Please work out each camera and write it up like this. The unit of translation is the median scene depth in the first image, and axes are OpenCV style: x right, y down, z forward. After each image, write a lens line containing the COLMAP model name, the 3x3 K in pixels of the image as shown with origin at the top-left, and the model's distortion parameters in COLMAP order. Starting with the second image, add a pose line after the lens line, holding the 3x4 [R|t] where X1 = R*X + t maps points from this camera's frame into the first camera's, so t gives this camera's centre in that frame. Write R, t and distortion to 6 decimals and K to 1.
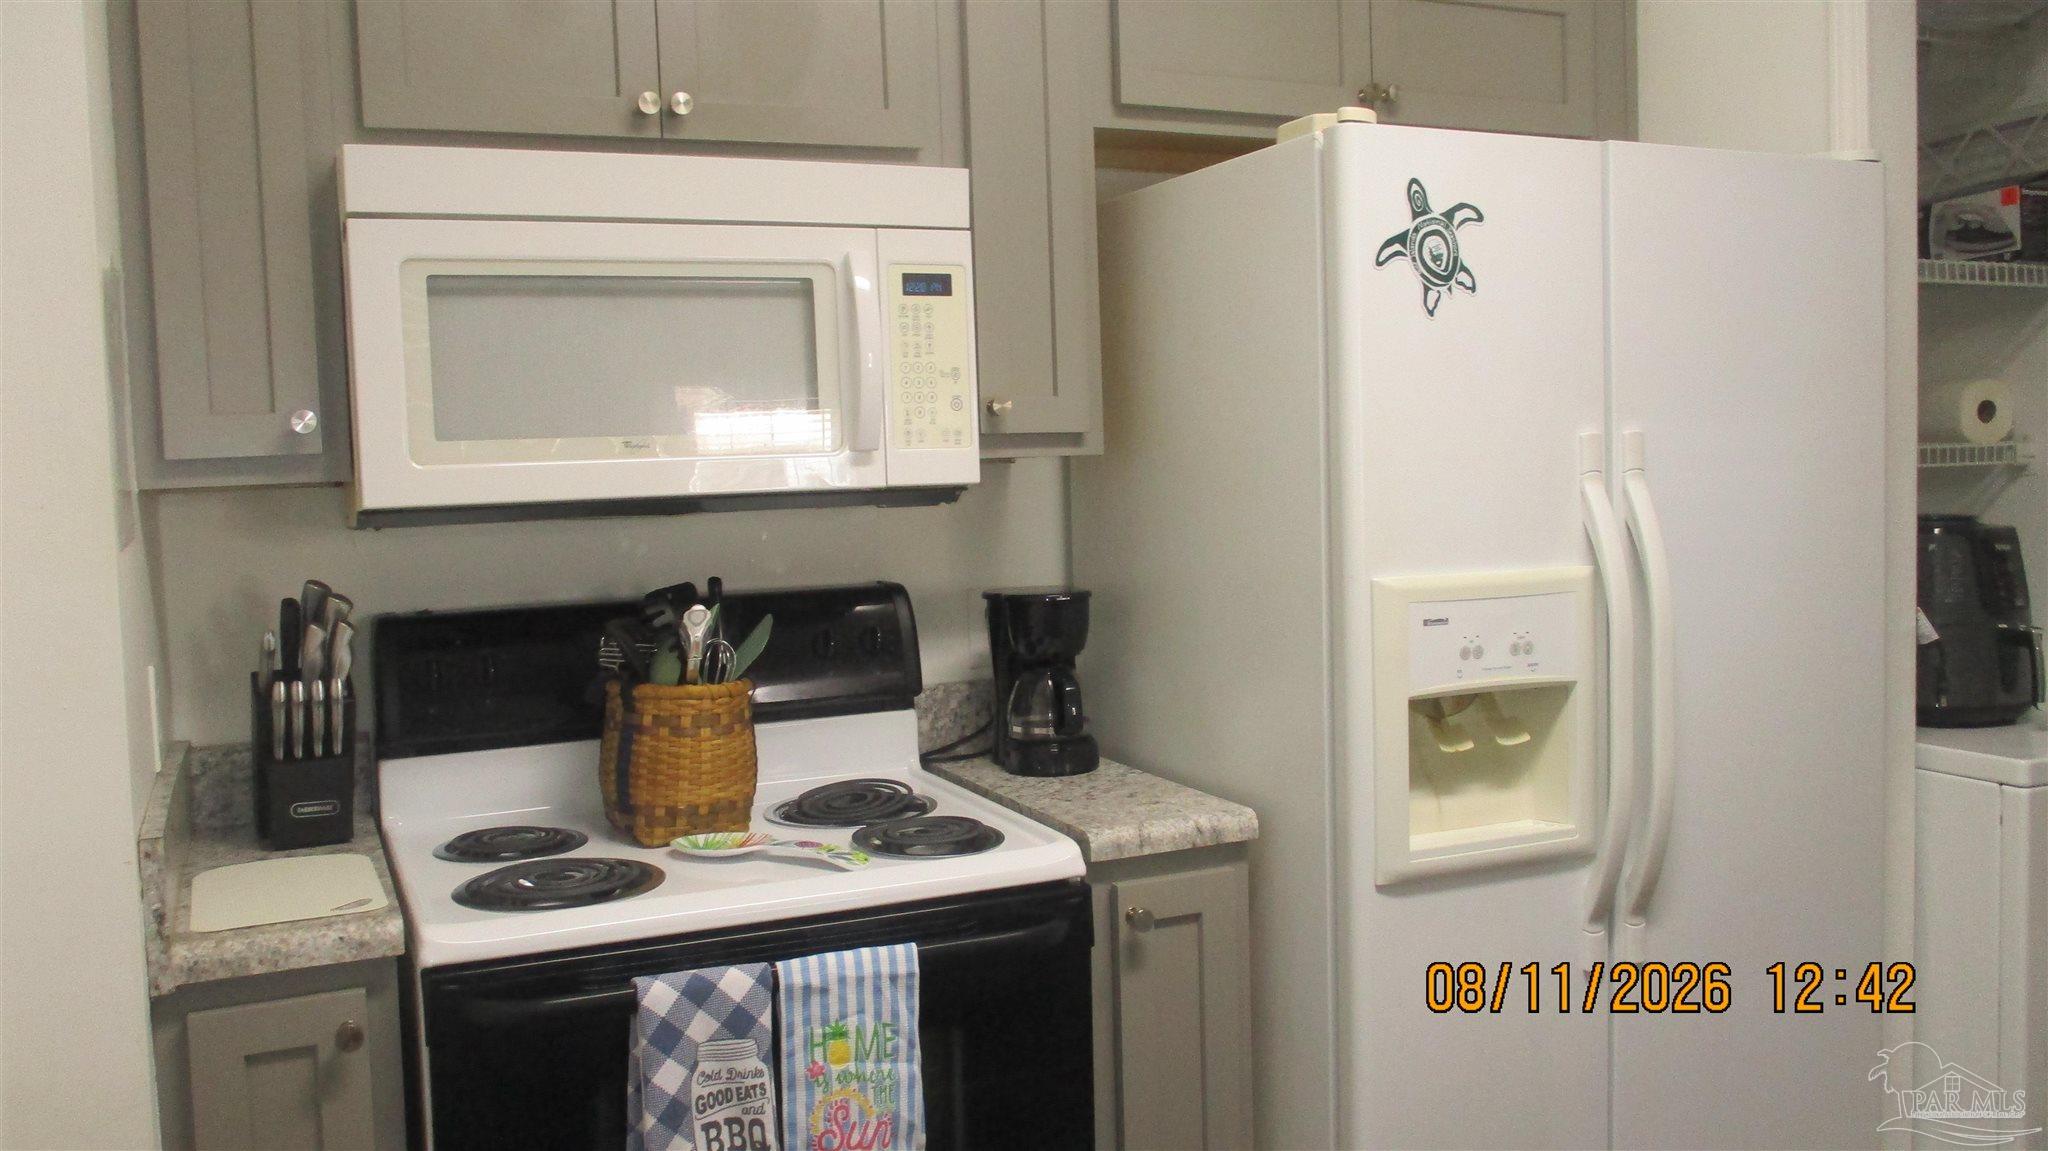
lens RADIAL K [[1770.6, 0, 1016.9], [0, 1770.6, 526.1], [0, 0, 1]] dist [-0.016754, -0.002252]
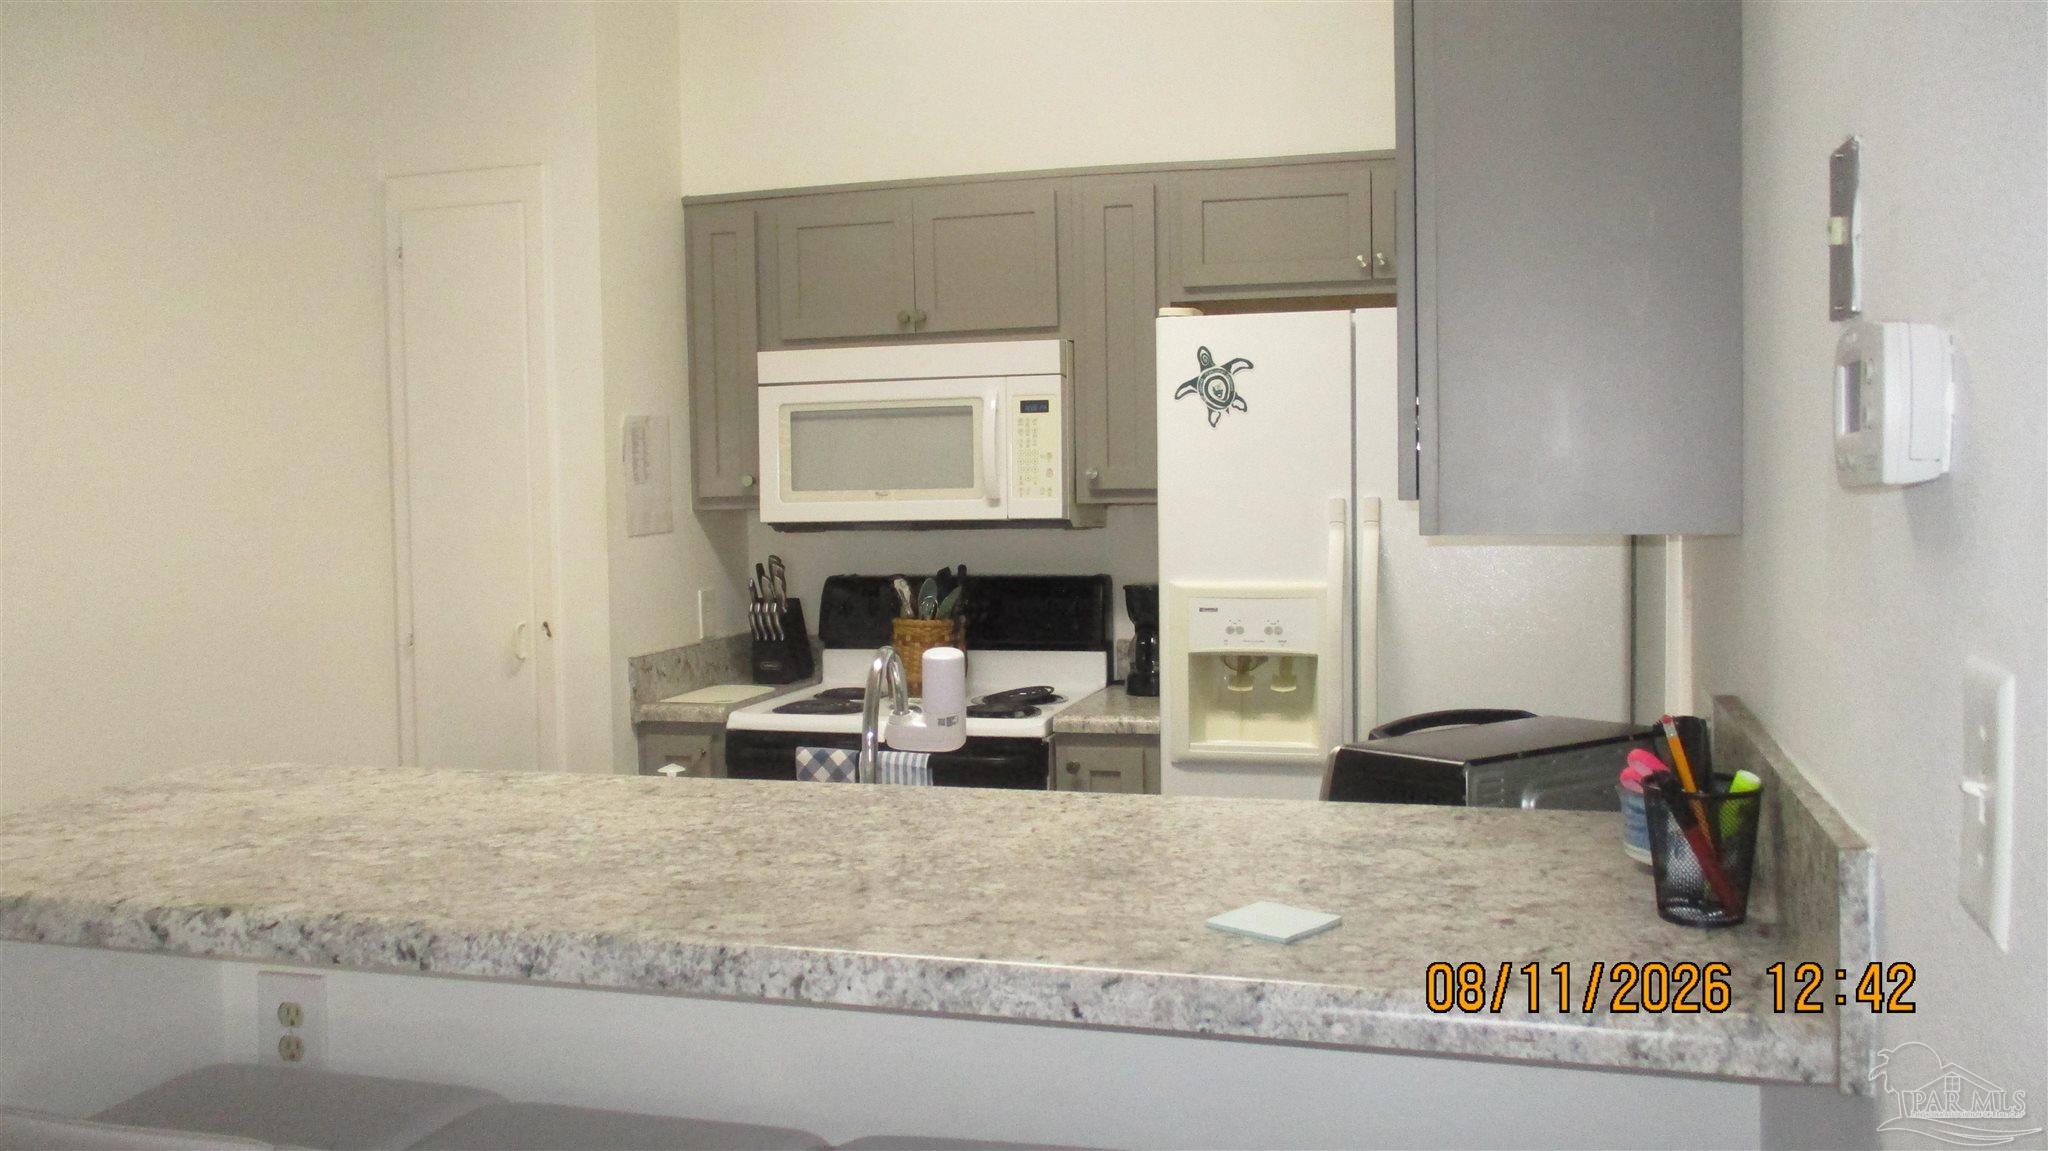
lens RADIAL K [[1770.6, 0, 1009.6], [0, 1770.6, 517.0], [0, 0, 1]] dist [-0.016754, -0.002252]
pose [[0.750851, 0.029635, -0.659806, 1.130308], [-0.034597, 0.999386, 0.005517, -0.034408], [0.659564, 0.018685, 0.751416, -0.363156]]
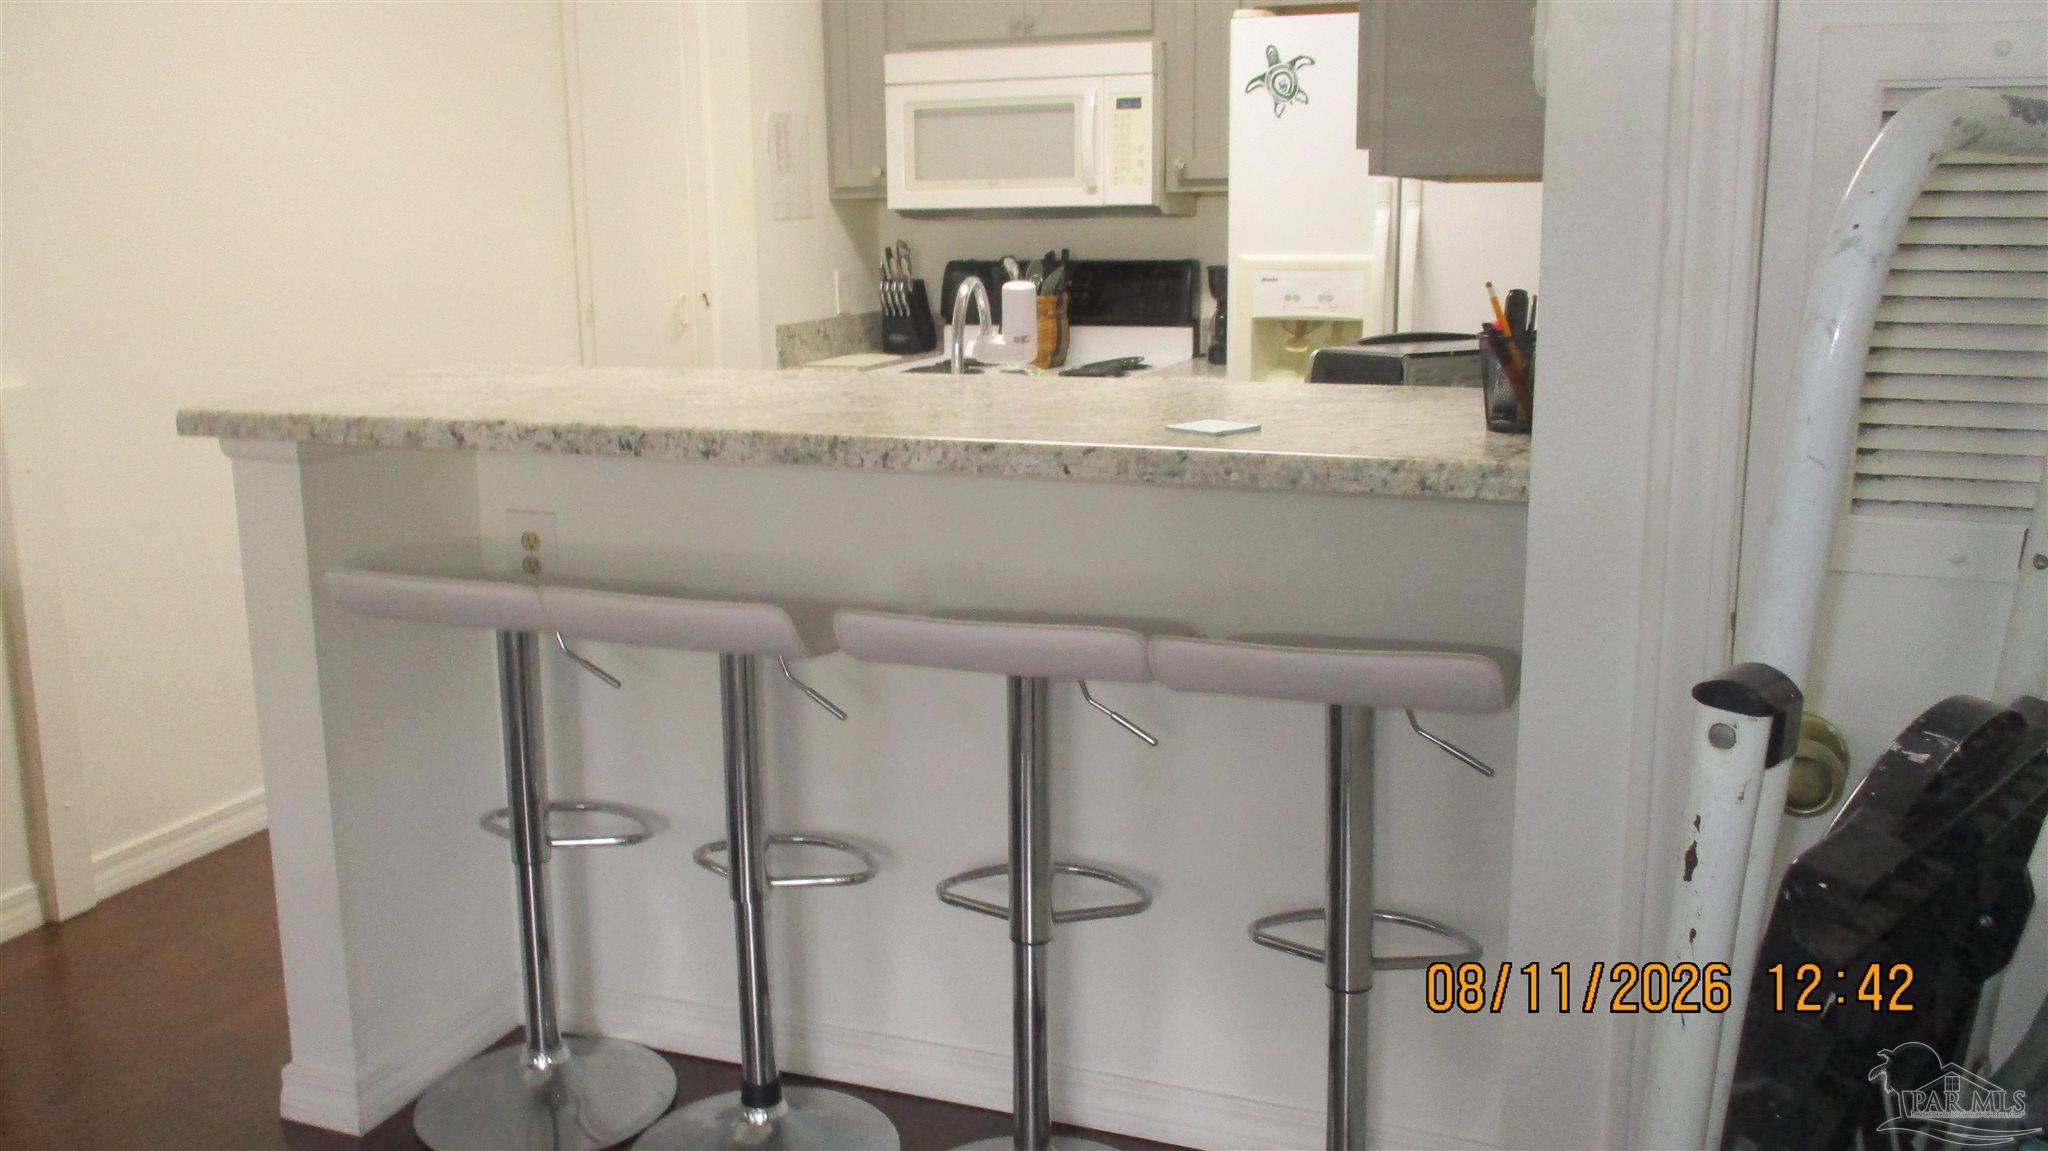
lens RADIAL K [[1770.6, 0, 1004.7], [0, 1770.6, 527.6], [0, 0, 1]] dist [-0.016754, -0.002252]
pose [[0.691474, 0.145218, -0.707655, 1.361534], [-0.038716, 0.985629, 0.164430, 0.013602], [0.721363, -0.086301, 0.687159, -0.528571]]
